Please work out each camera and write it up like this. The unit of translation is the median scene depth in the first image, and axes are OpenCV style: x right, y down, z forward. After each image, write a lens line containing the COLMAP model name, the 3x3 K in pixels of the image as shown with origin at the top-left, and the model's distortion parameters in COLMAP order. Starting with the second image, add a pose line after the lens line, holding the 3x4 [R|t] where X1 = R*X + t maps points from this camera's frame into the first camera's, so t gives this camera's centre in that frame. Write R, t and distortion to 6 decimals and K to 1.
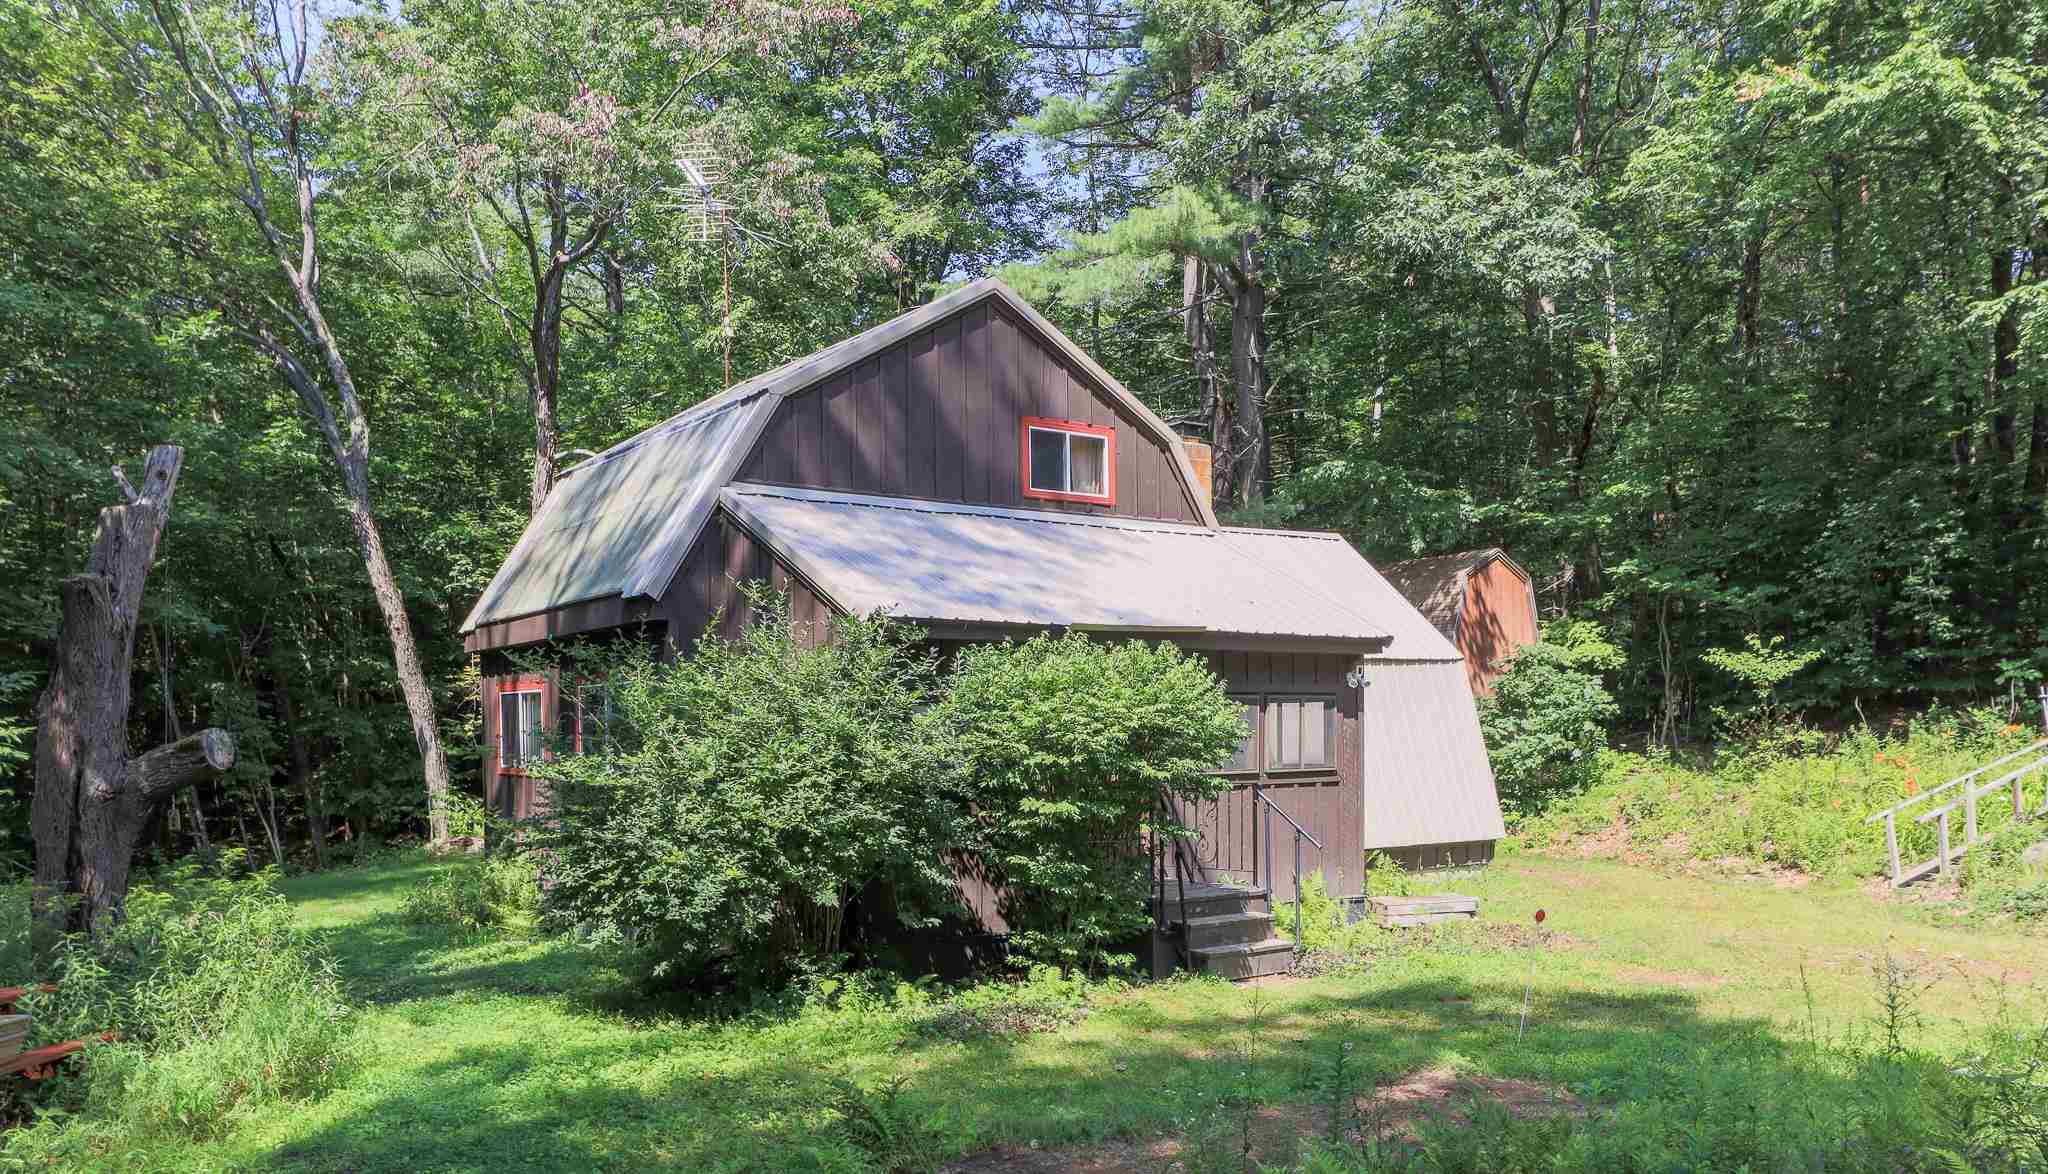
lens RADIAL K [[1589.9, 0, 1020.7], [0, 1589.9, 753.2], [0, 0, 1]] dist [-0.000067, 0.001311]
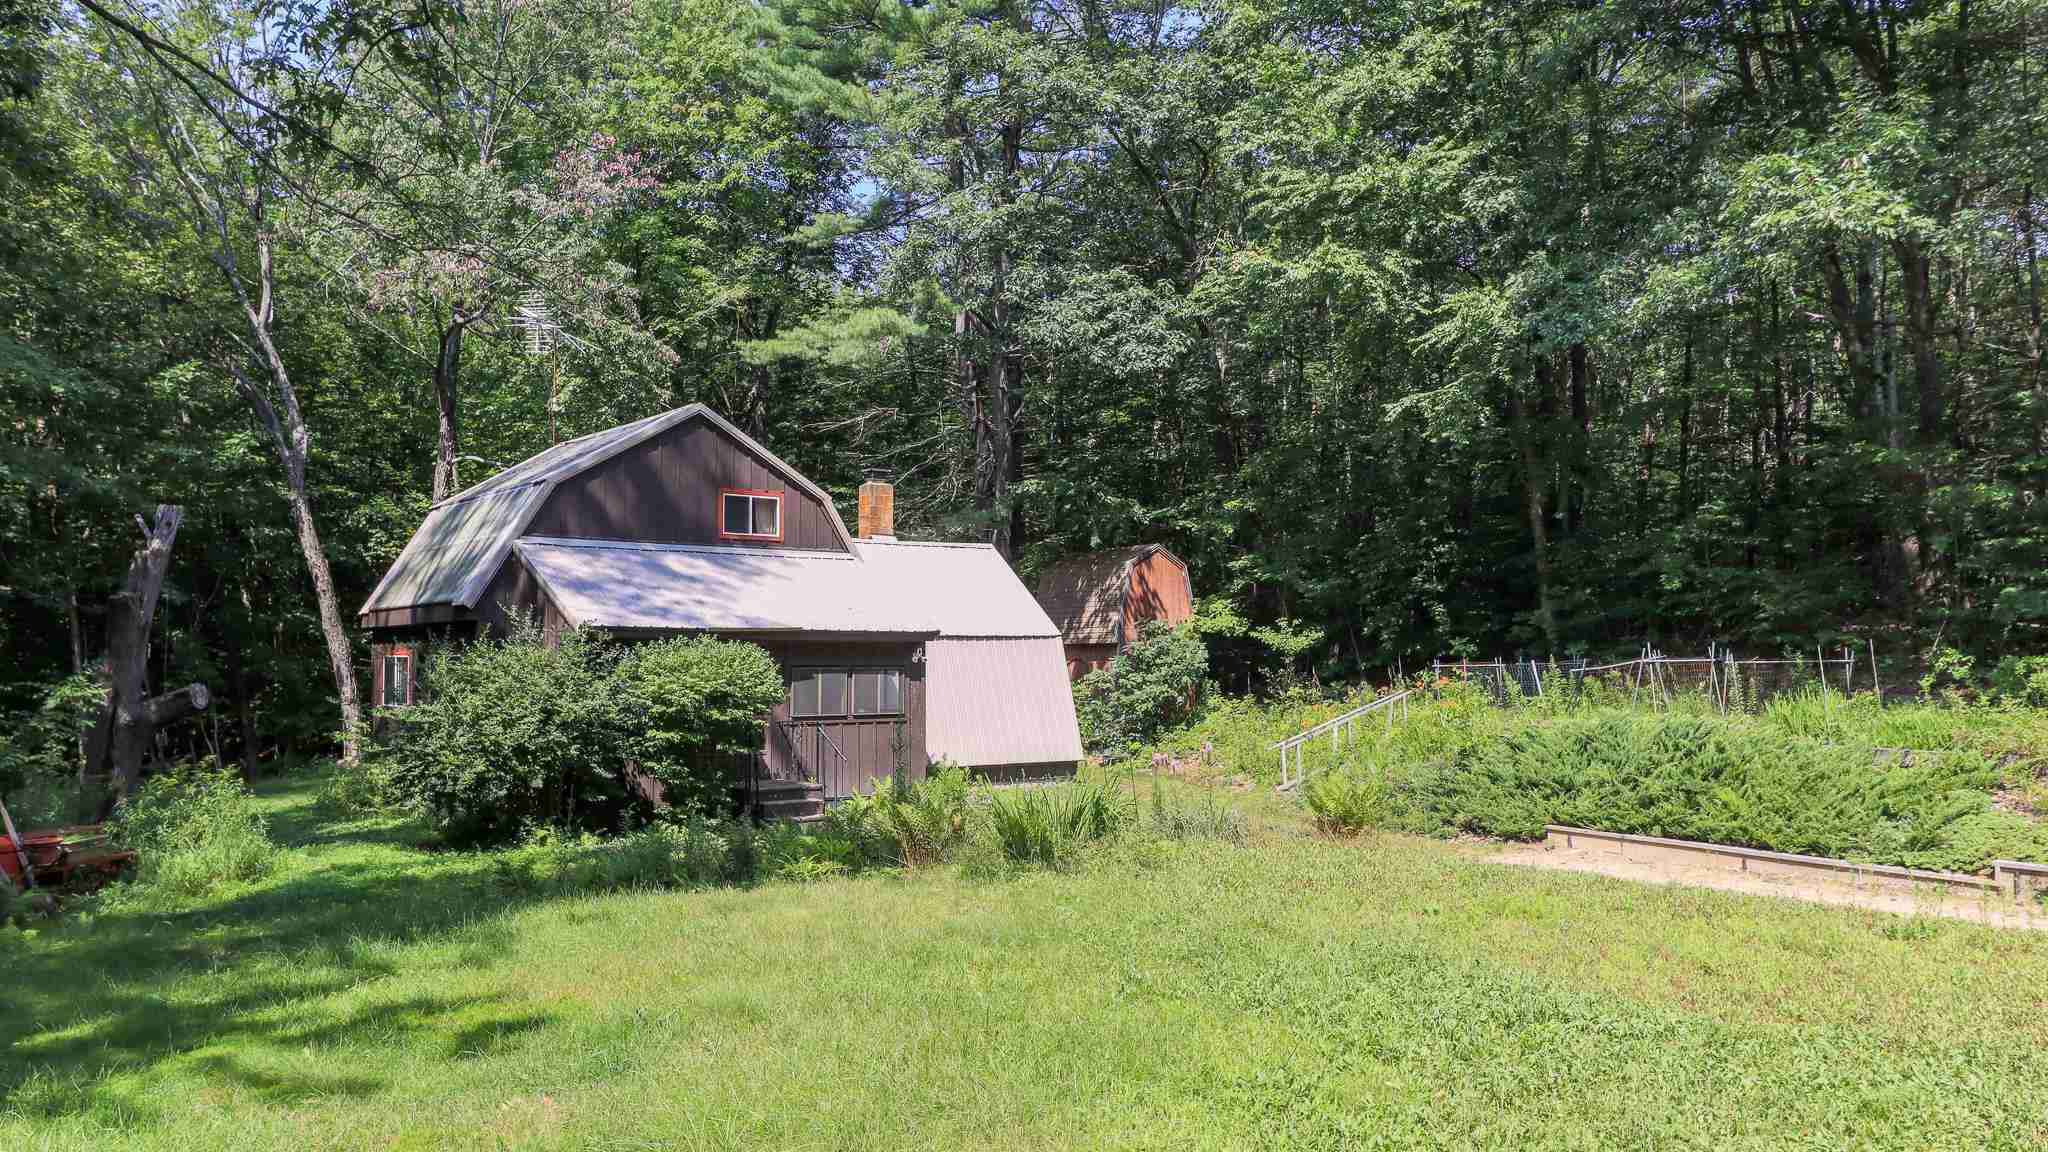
lens RADIAL K [[1603.2, 0, 1009.5], [0, 1603.2, 559.5], [0, 0, 1]] dist [0.009265, 0.018459]
pose [[0.999648, 0.012122, 0.023606, 0.255134], [-0.010309, 0.997095, -0.075464, -0.022424], [-0.024452, 0.075194, 0.996869, -0.600946]]
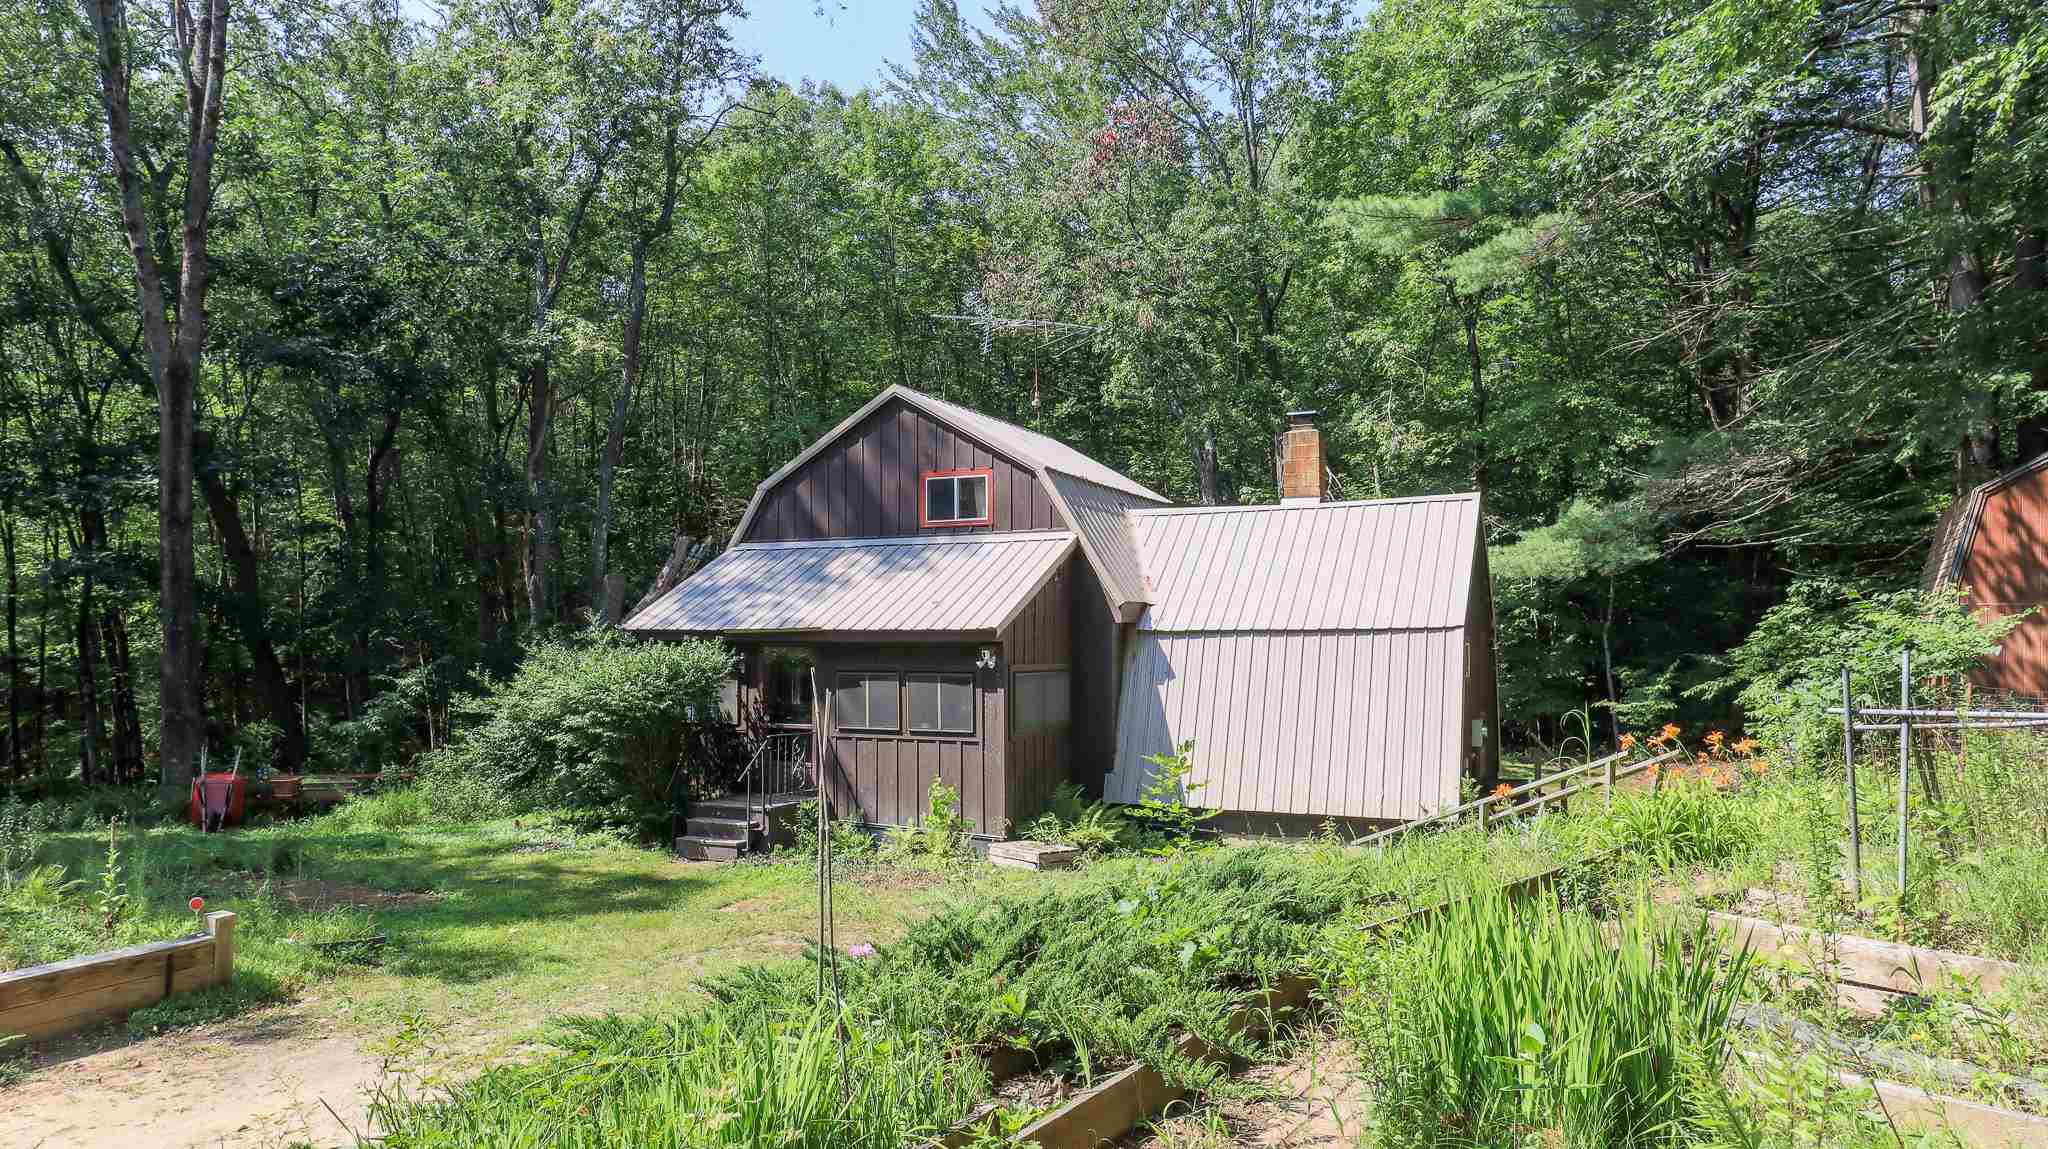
lens RADIAL K [[1460.5, 0, 1019.9], [0, 1460.5, 566.5], [0, 0, 1]] dist [0.029396, 0.002676]
pose [[0.444400, -0.032087, -0.895253, 1.233070], [-0.016478, 0.998896, -0.043981, -0.069336], [0.895677, 0.034297, 0.443381, 0.494606]]
